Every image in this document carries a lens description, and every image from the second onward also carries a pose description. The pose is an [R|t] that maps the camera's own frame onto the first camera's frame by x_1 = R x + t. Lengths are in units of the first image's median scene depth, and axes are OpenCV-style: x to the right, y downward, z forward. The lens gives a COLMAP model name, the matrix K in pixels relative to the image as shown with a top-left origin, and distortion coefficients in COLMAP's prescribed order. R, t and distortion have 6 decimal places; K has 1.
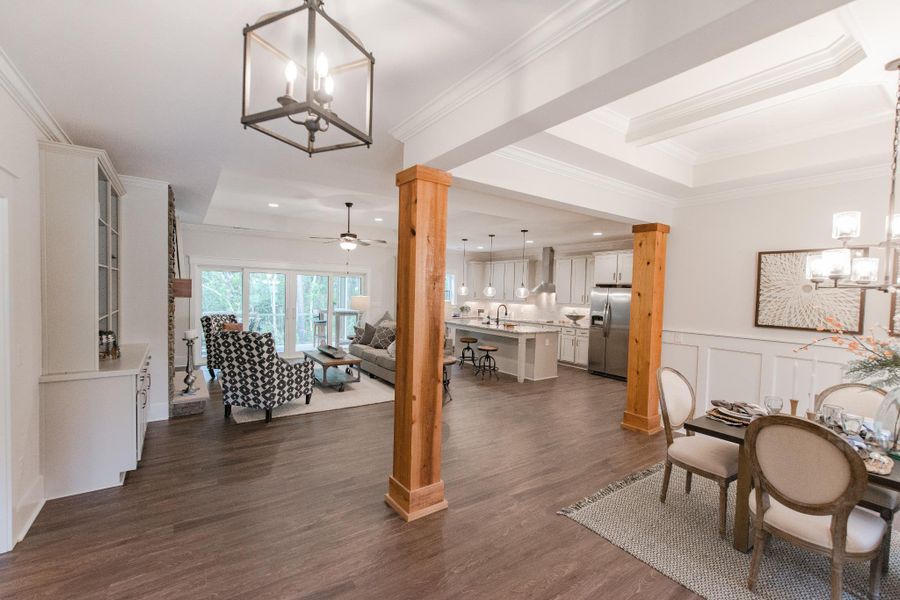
lens RADIAL K [[387.0, 0, 441.6], [0, 387.0, 298.4], [0, 0, 1]] dist [0.000964, -0.001740]
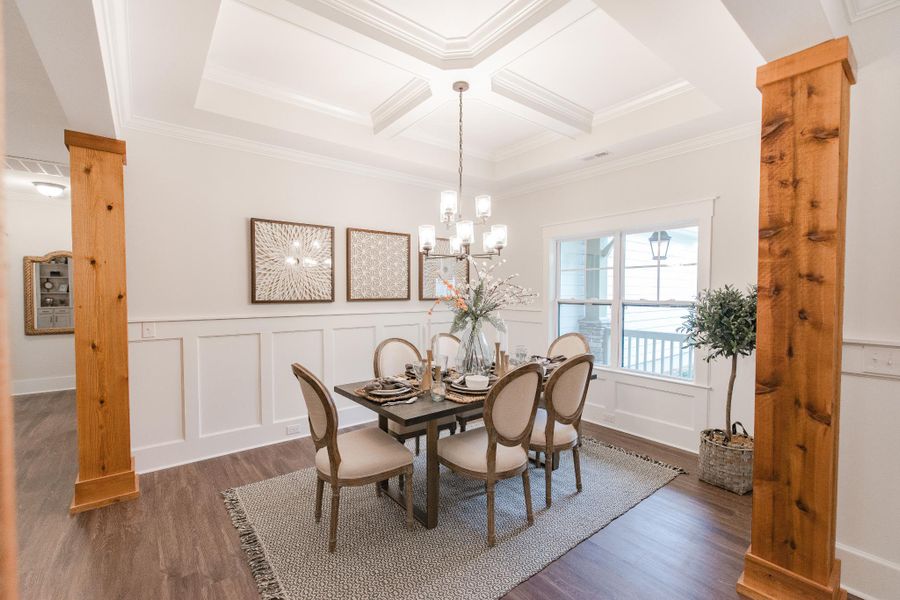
lens RADIAL K [[387.0, 0, 445.9], [0, 387.0, 302.6], [0, 0, 1]] dist [0.000964, -0.001740]
pose [[-0.071846, -0.057673, 0.995747, -0.092478], [0.016044, 0.998131, 0.058969, 0.026999], [-0.997287, 0.020212, -0.070787, 0.635056]]
